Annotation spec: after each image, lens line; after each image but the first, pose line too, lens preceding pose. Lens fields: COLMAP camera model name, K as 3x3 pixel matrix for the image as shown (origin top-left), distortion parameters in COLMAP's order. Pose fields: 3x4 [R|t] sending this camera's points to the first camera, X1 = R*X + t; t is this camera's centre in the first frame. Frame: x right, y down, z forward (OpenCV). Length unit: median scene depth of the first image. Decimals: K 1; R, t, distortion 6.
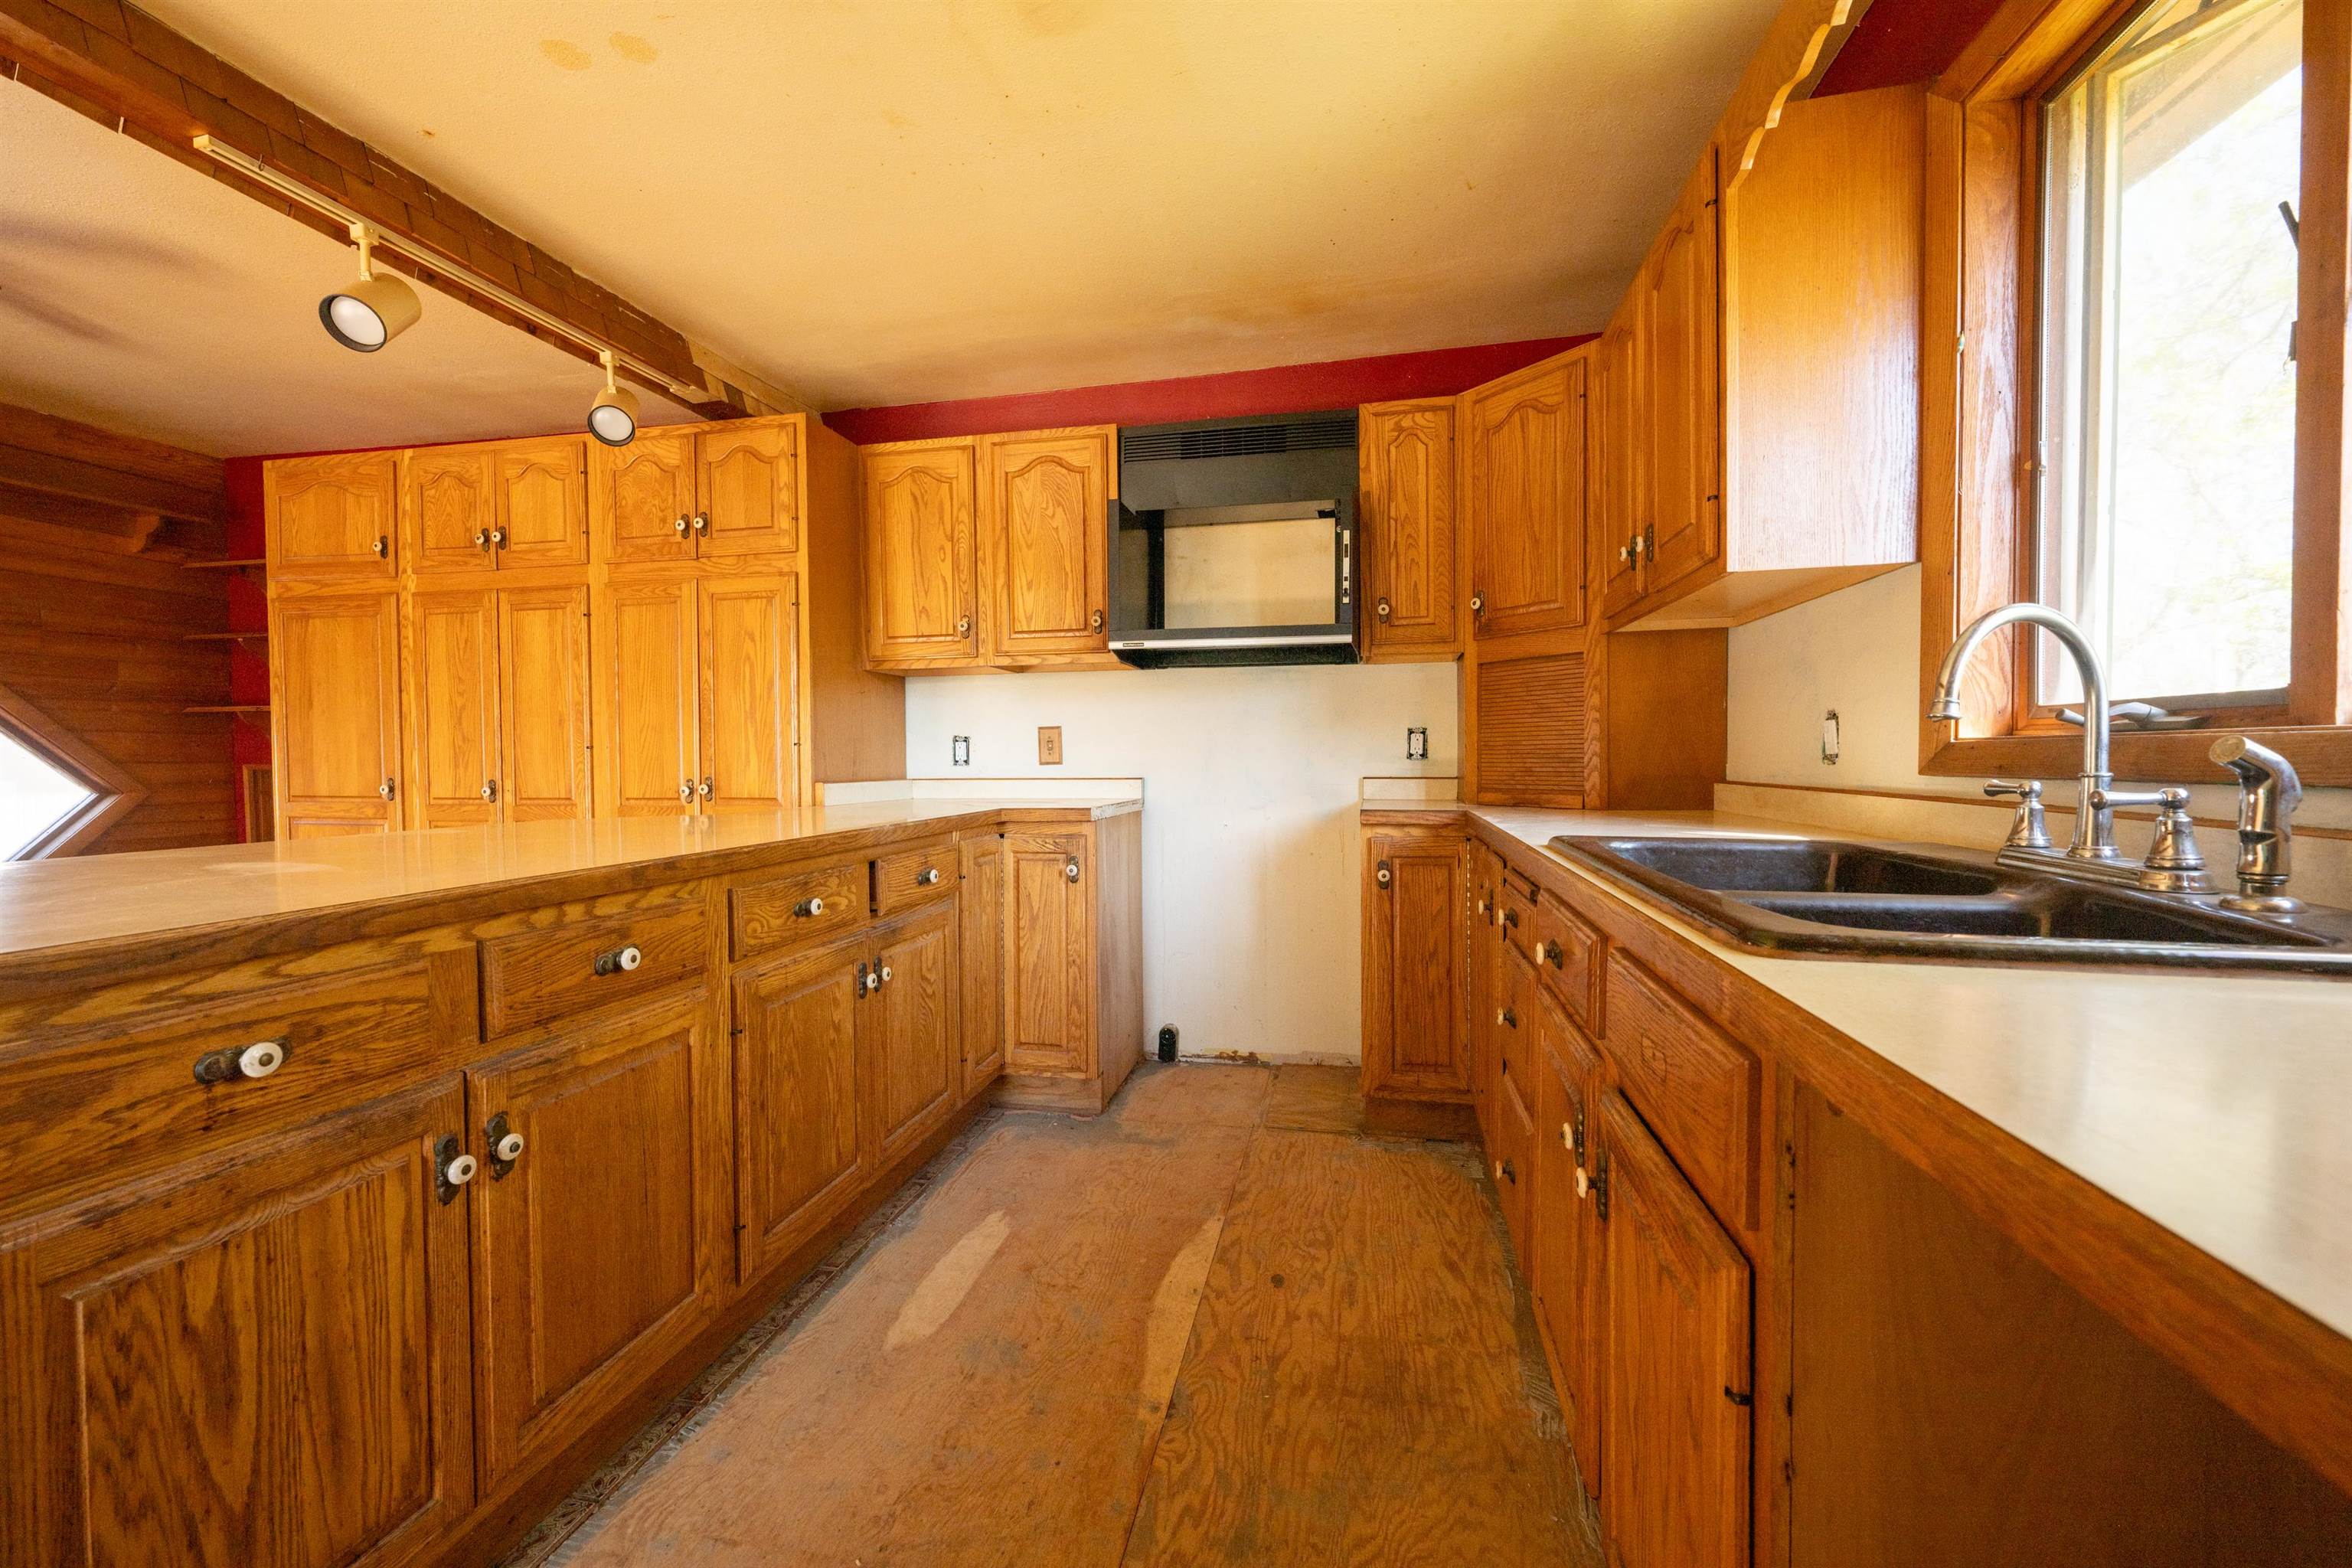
lens RADIAL K [[940.0, 0, 1176.0], [0, 940.0, 784.0], [0, 0, 1]] dist [0.000405, 0.000258]
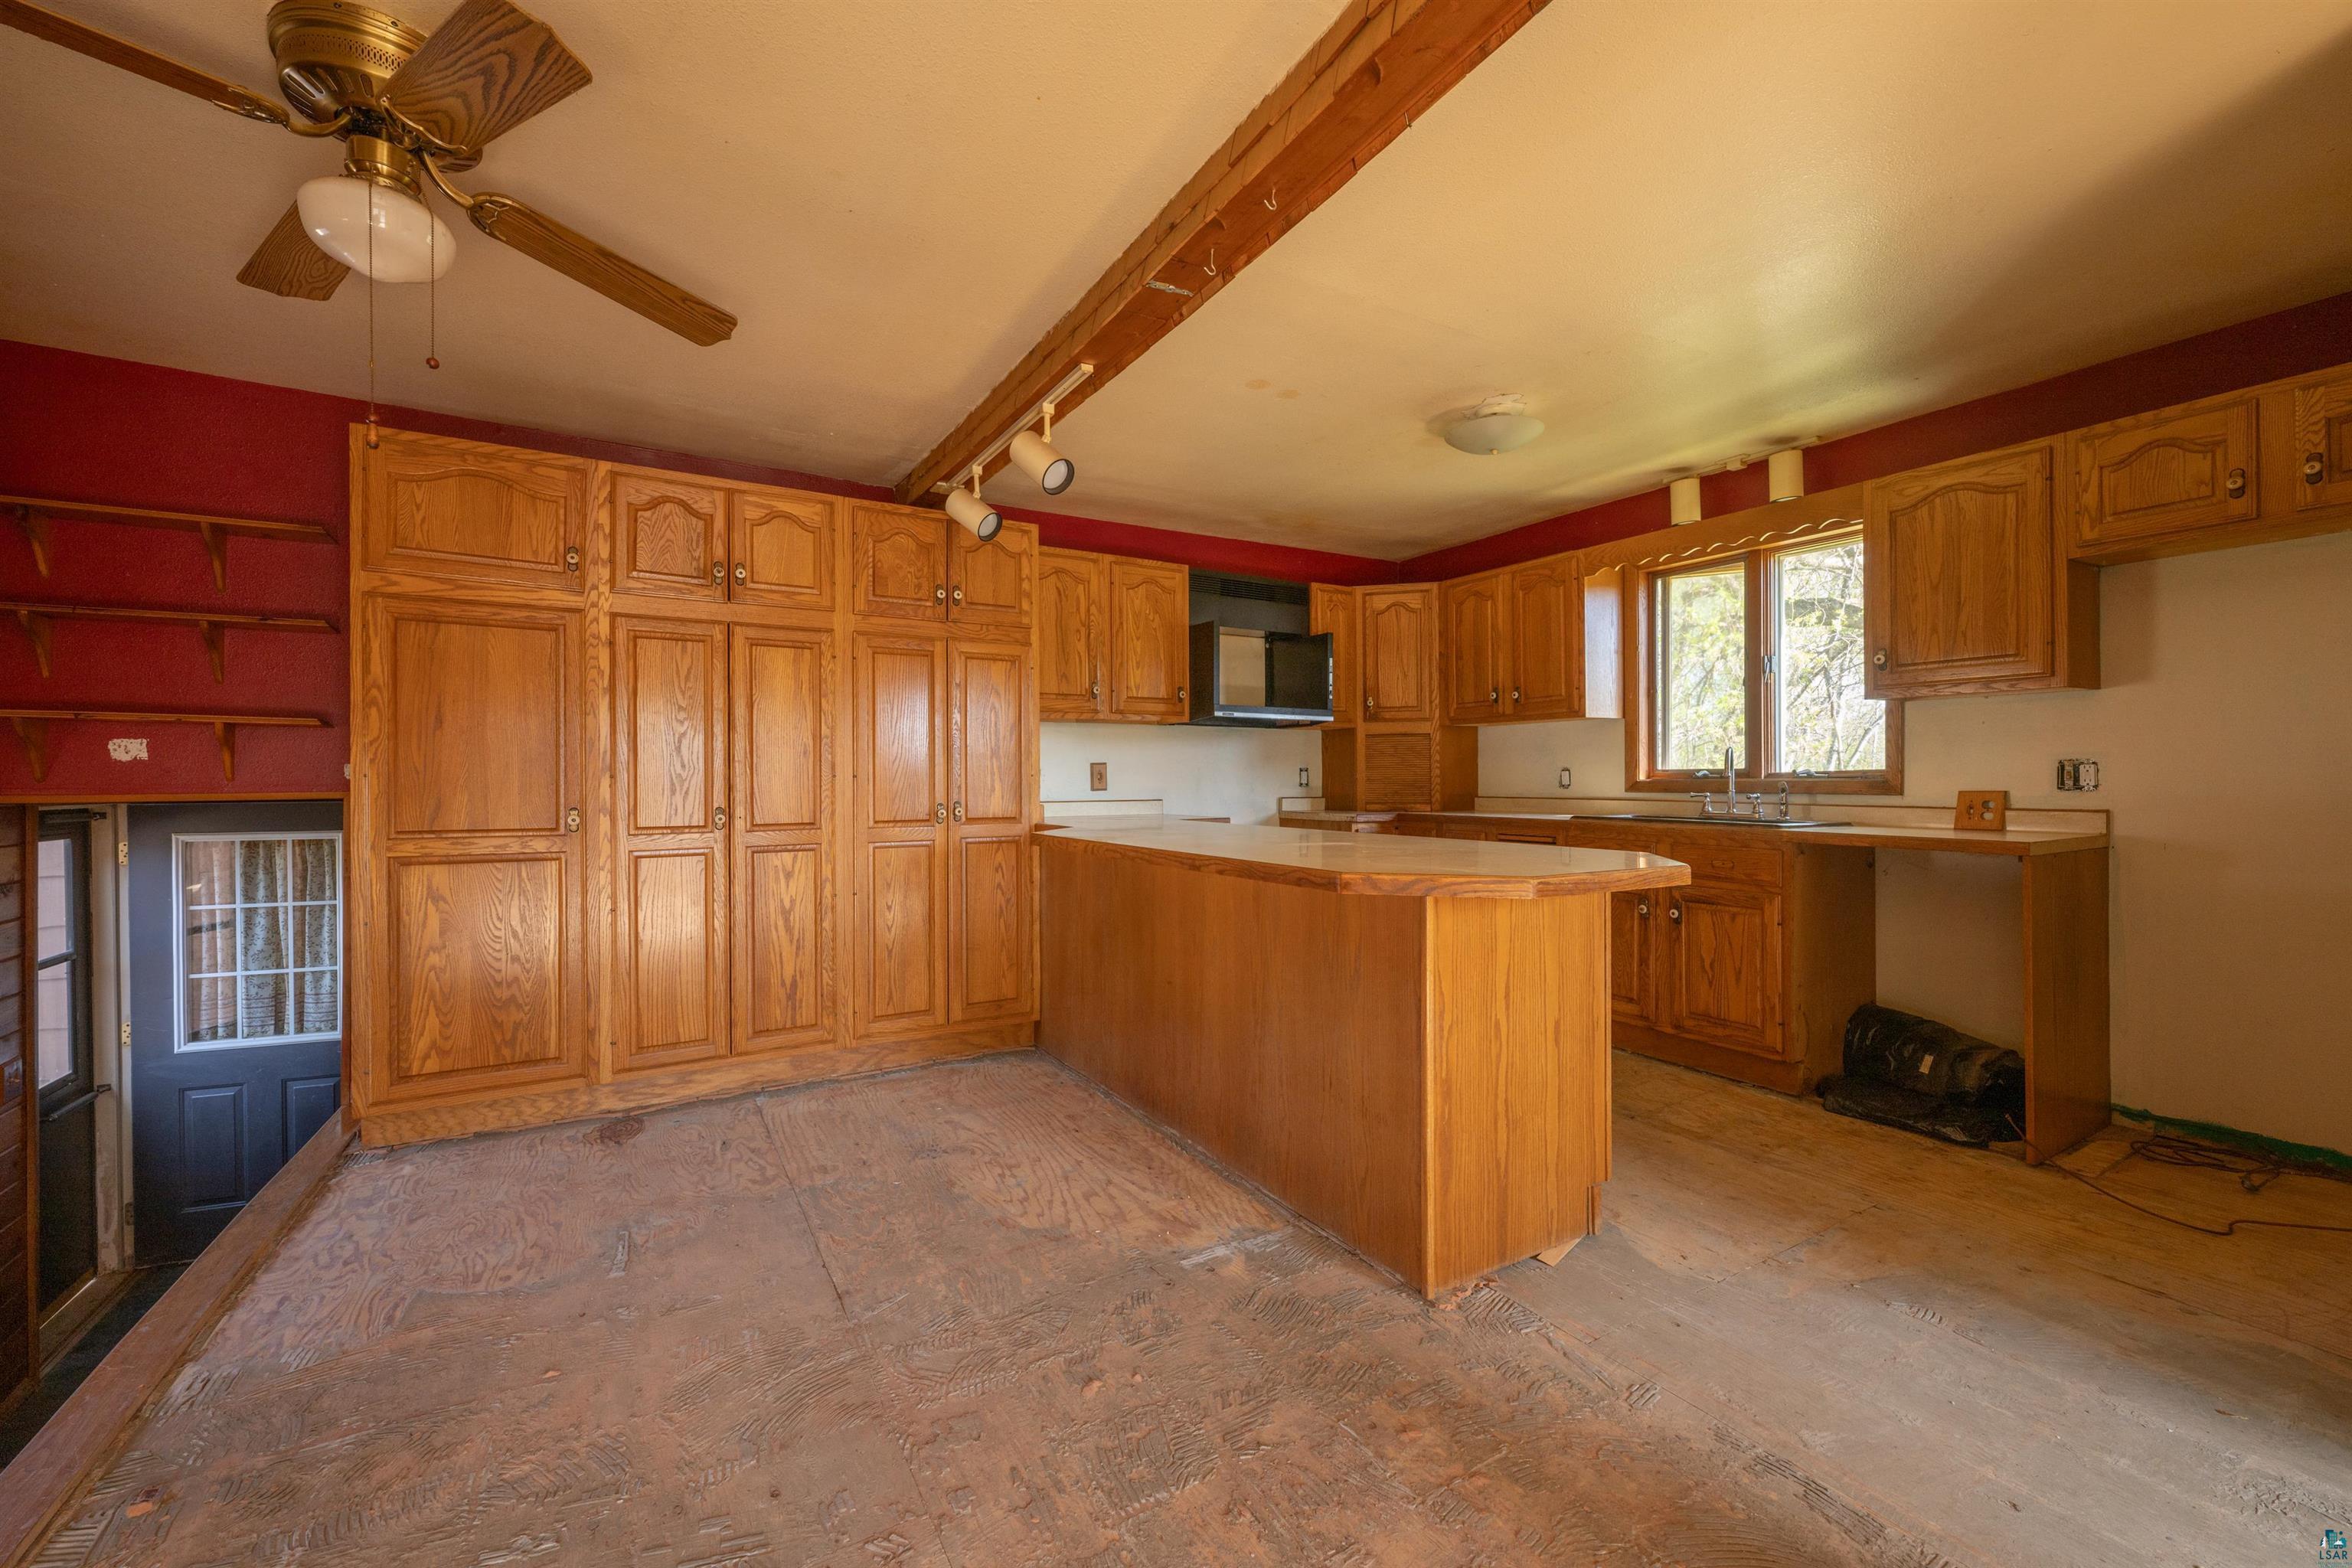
lens RADIAL K [[933.5, 0, 1176.0], [0, 933.5, 784.0], [0, 0, 1]] dist [-0.000719, -0.000055]
pose [[0.737233, 0.002050, 0.675635, -1.075334], [0.017483, 0.999603, -0.022110, 0.002343], [-0.675412, 0.028112, 0.736905, -0.085686]]
